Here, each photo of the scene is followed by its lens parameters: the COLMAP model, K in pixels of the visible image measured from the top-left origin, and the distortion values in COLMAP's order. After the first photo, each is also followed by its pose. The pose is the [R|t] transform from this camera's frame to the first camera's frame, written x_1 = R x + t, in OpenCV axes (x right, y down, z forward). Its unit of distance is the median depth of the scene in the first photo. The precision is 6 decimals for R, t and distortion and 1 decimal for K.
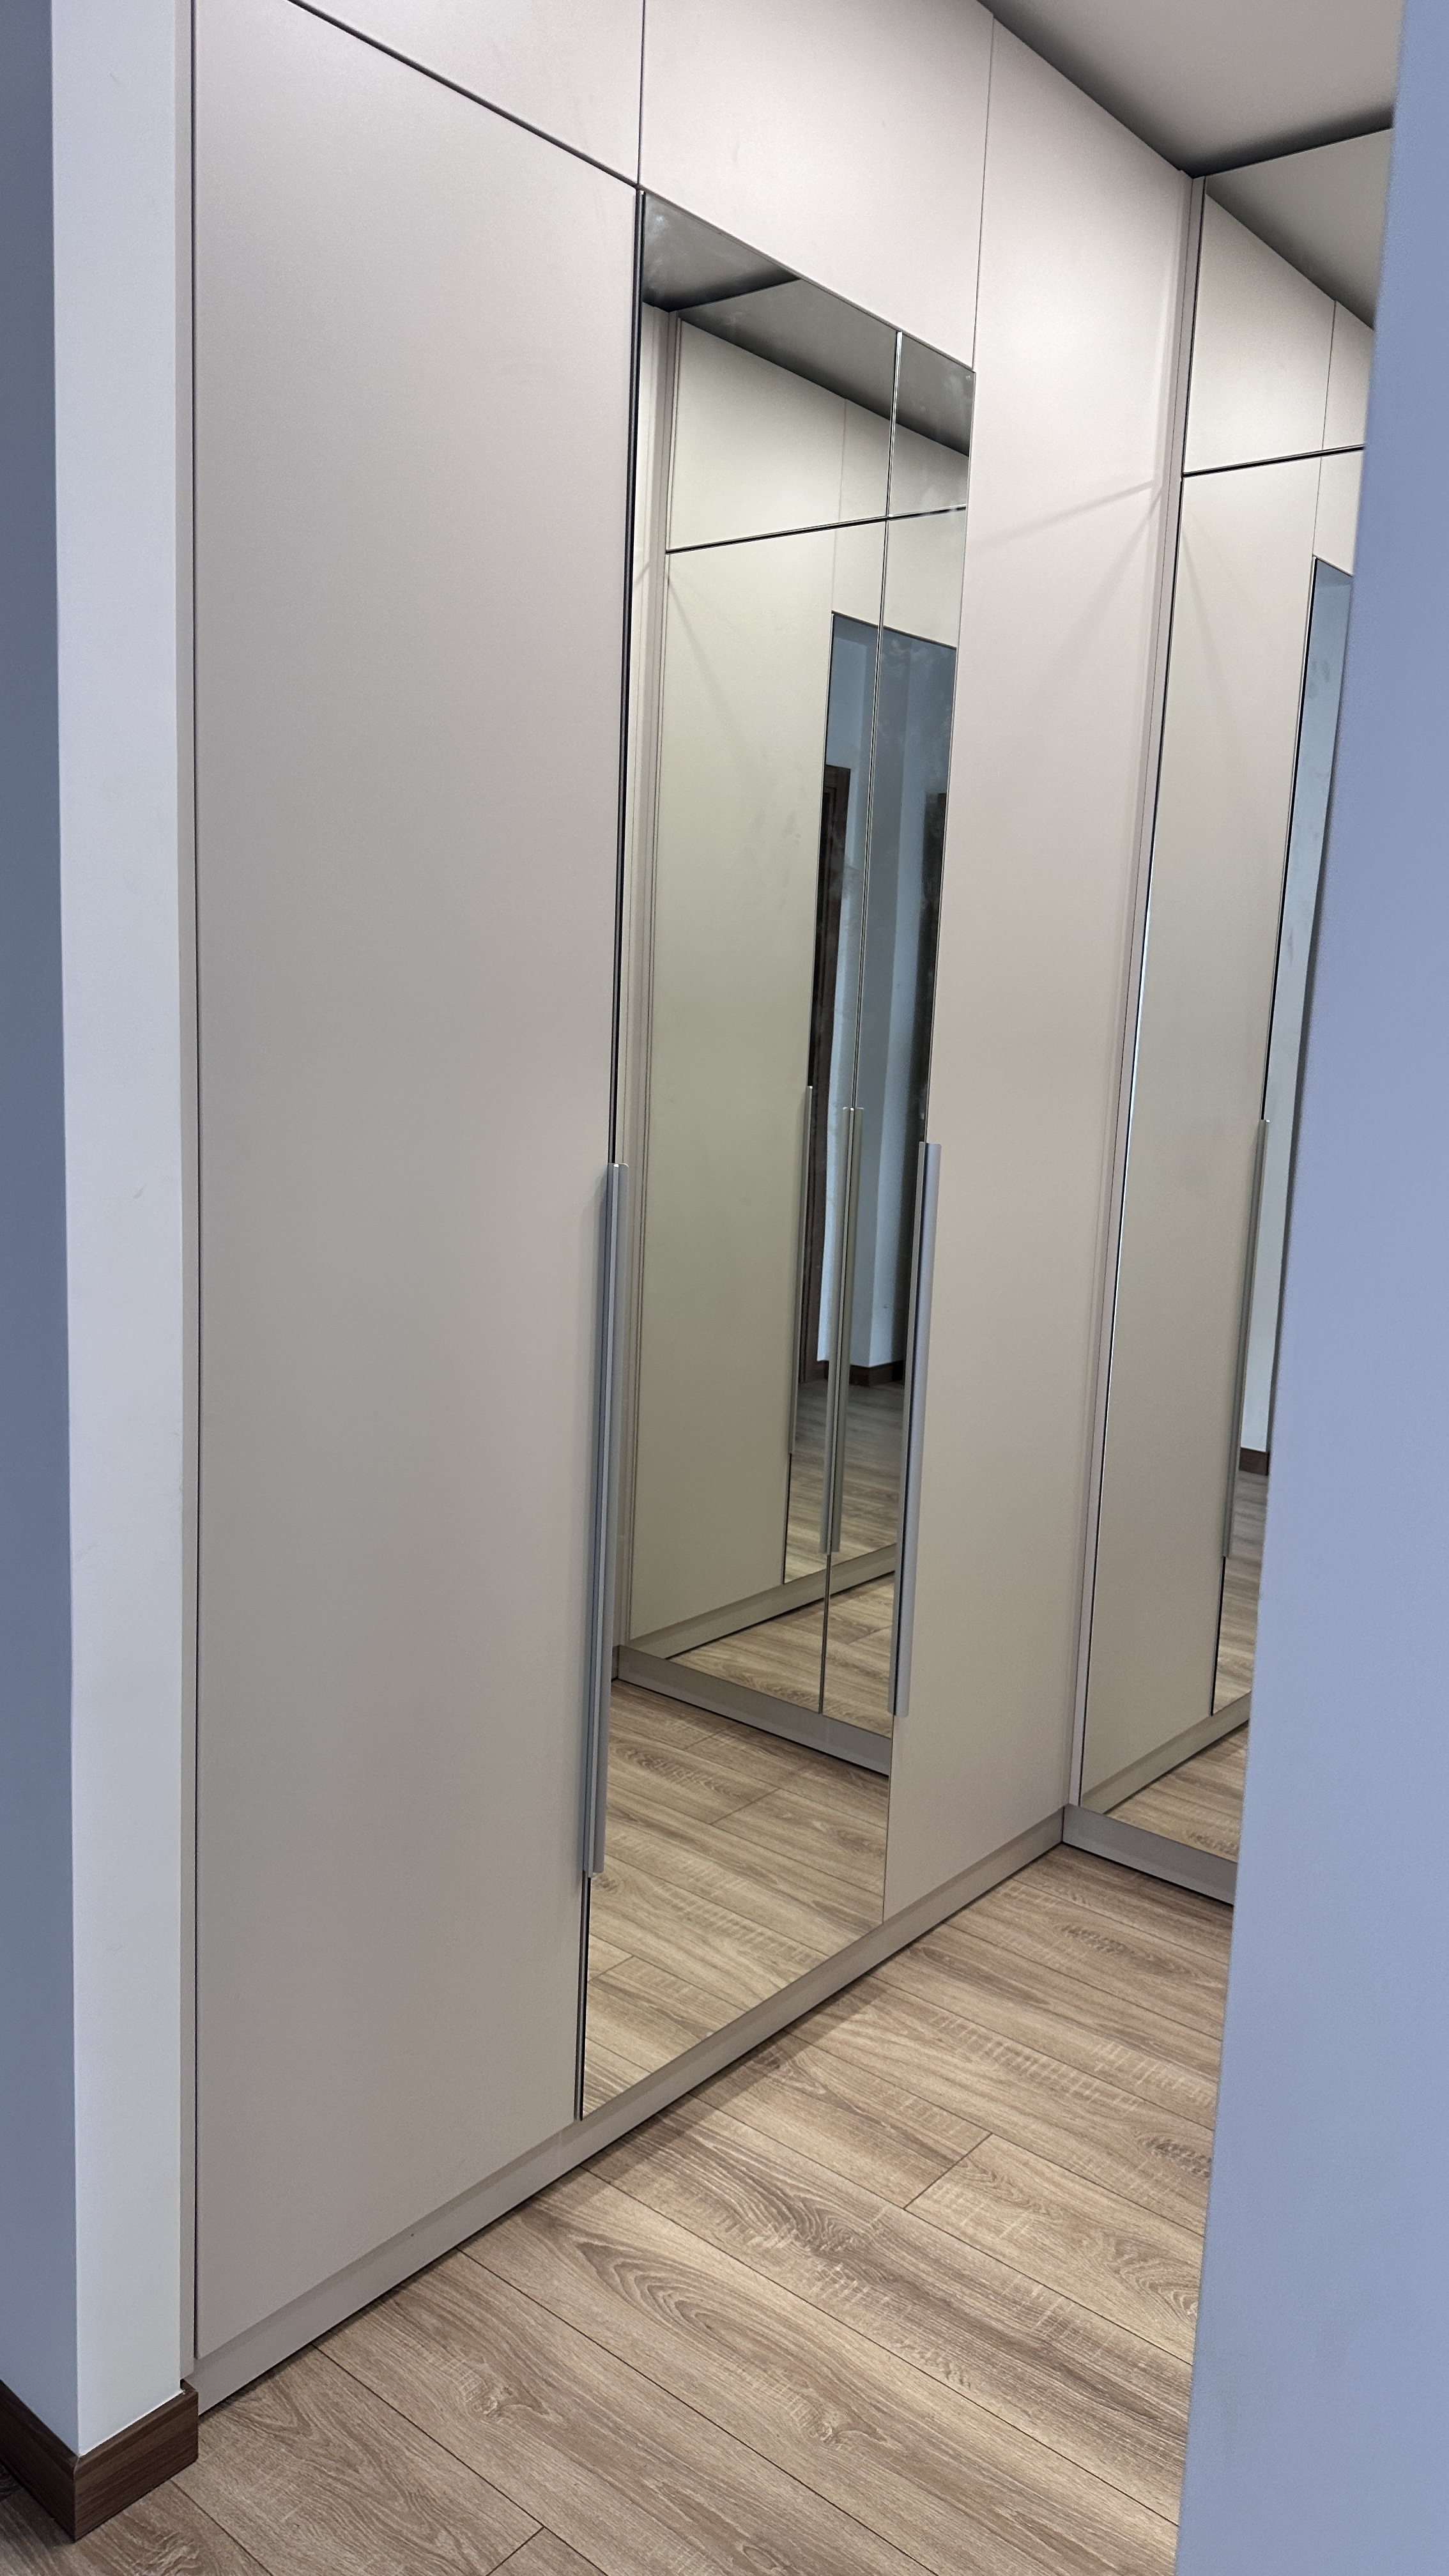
lens RADIAL K [[1803.5, 0, 724.6], [0, 1803.5, 1287.7], [0, 0, 1]] dist [0.037453, -0.057523]
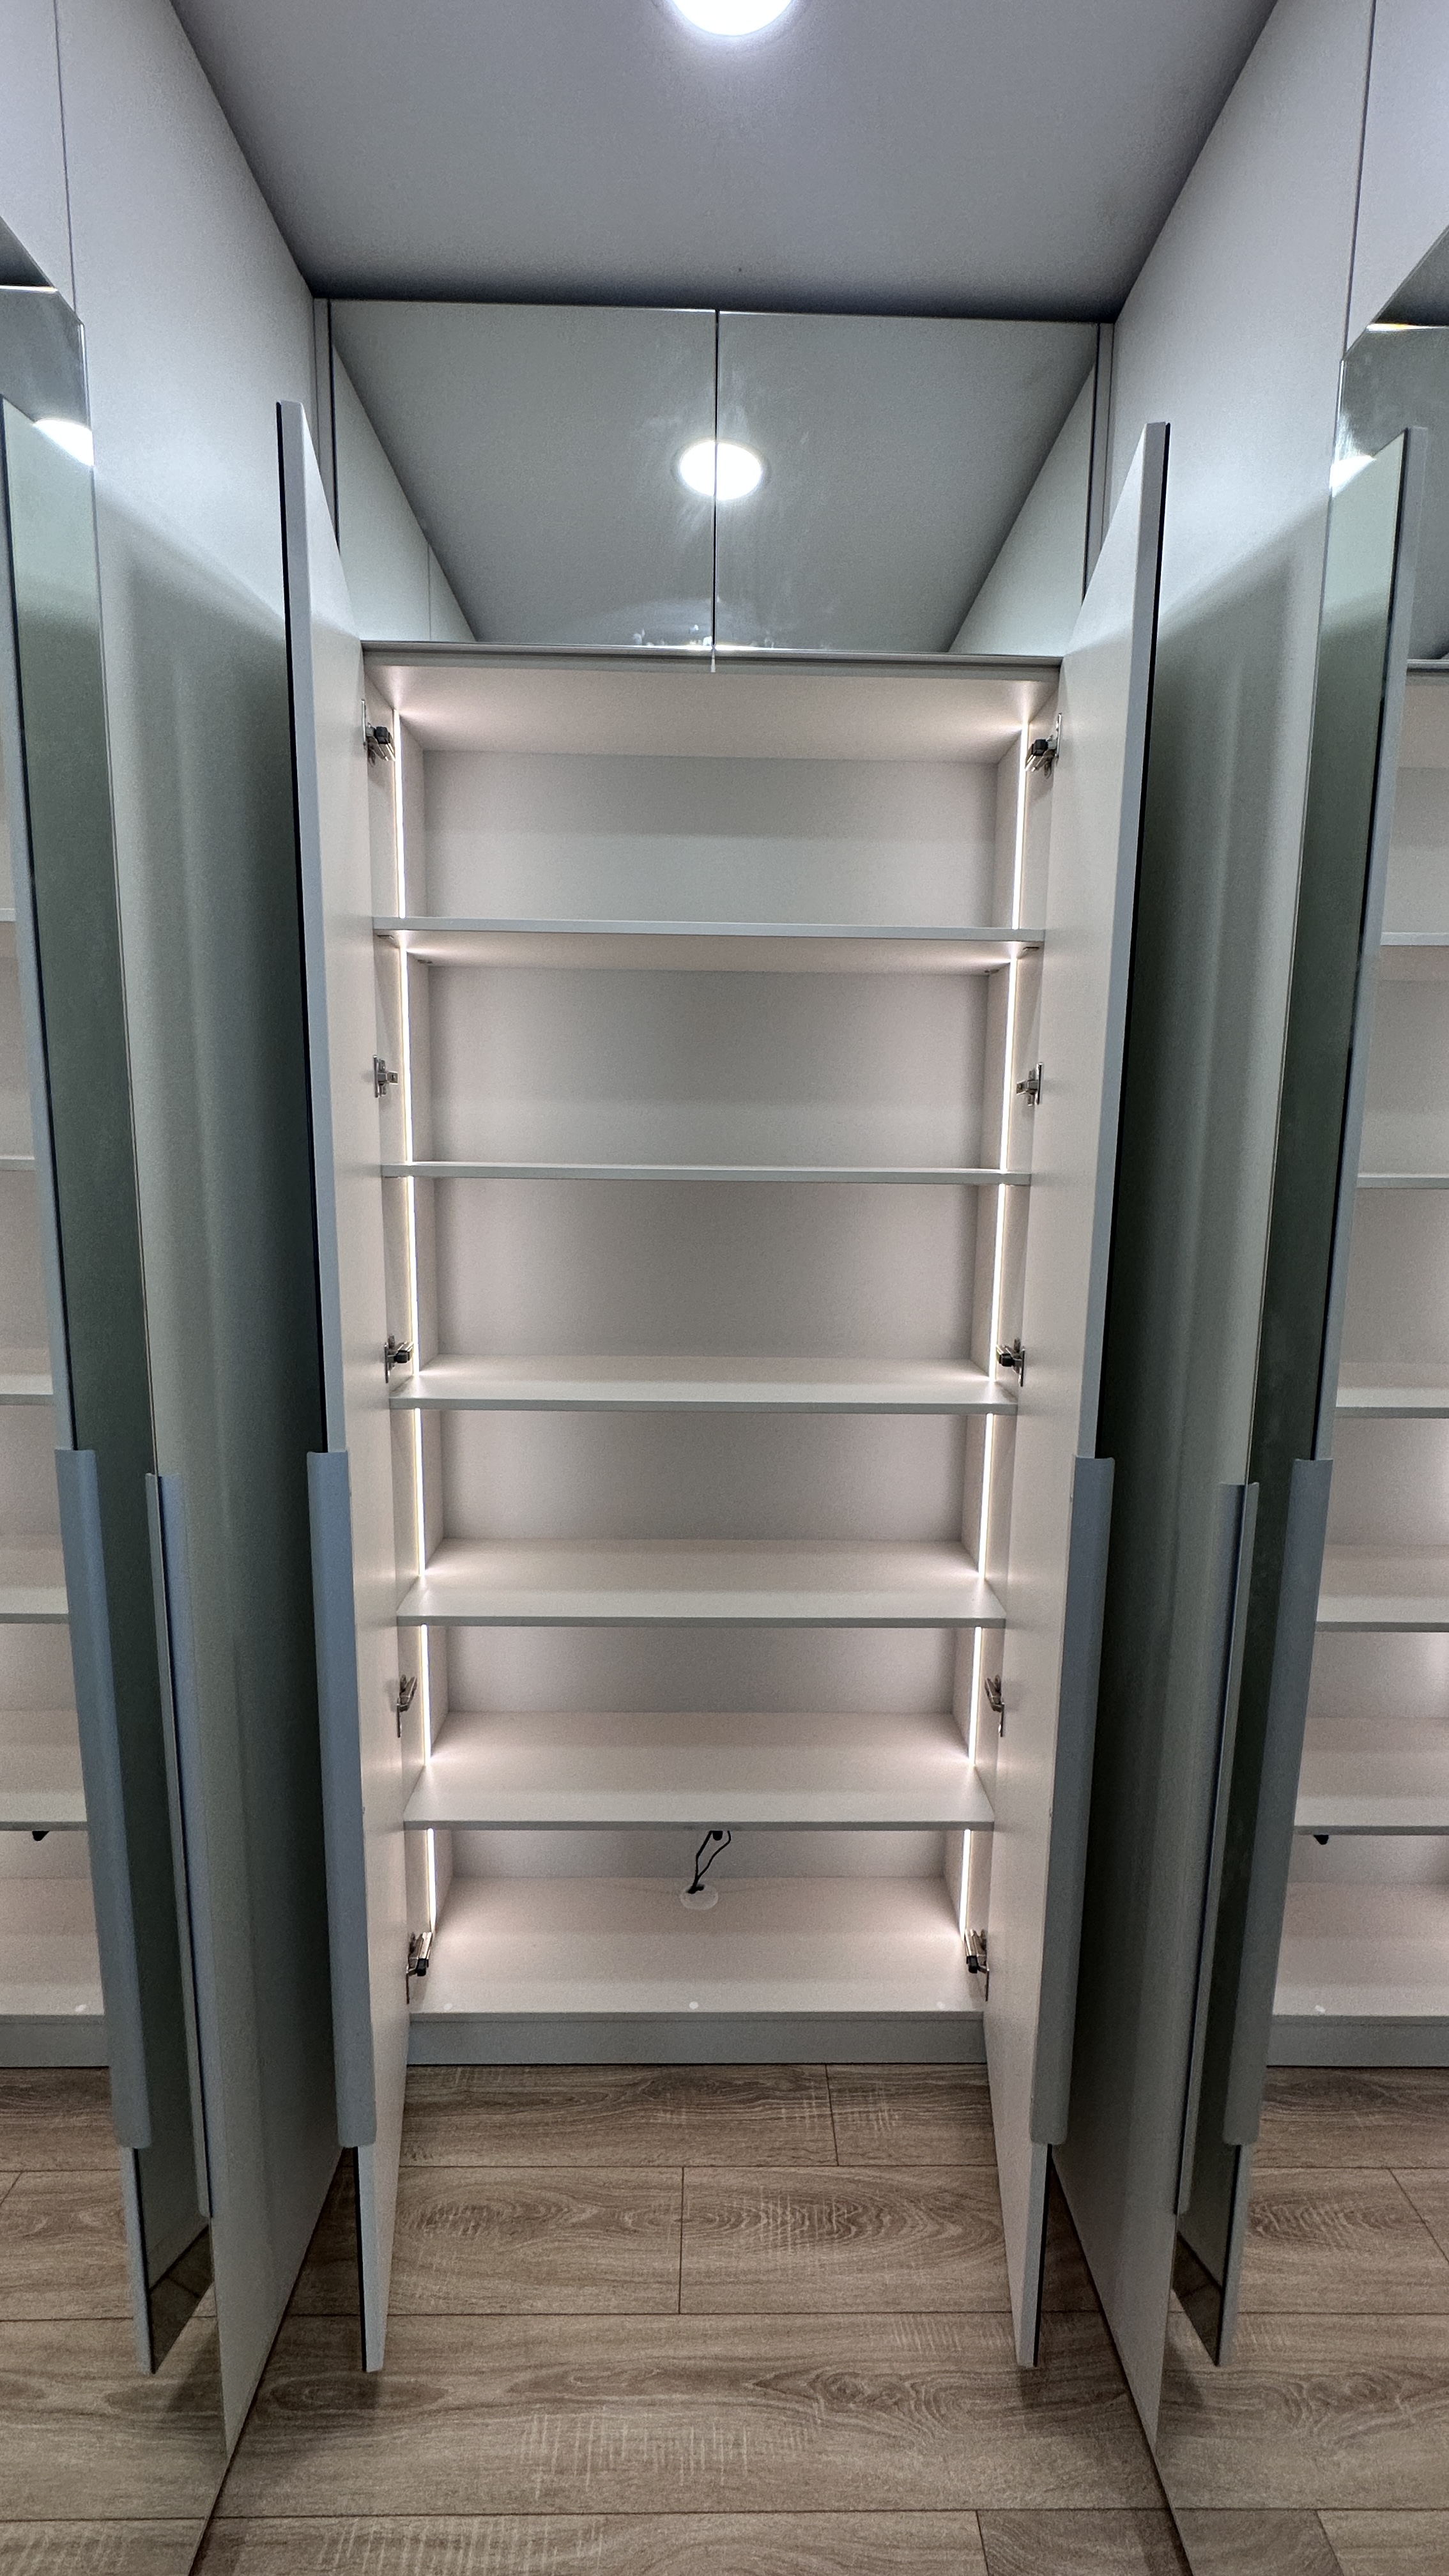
lens RADIAL K [[1019.4, 0, 724.9], [0, 1019.4, 1277.9], [0, 0, 1]] dist [-0.020777, 0.000871]
pose [[0.761127, -0.118237, 0.637735, 0.042908], [0.118839, 0.992021, 0.042090, -0.136339], [-0.637623, 0.043752, 0.769105, 0.542361]]
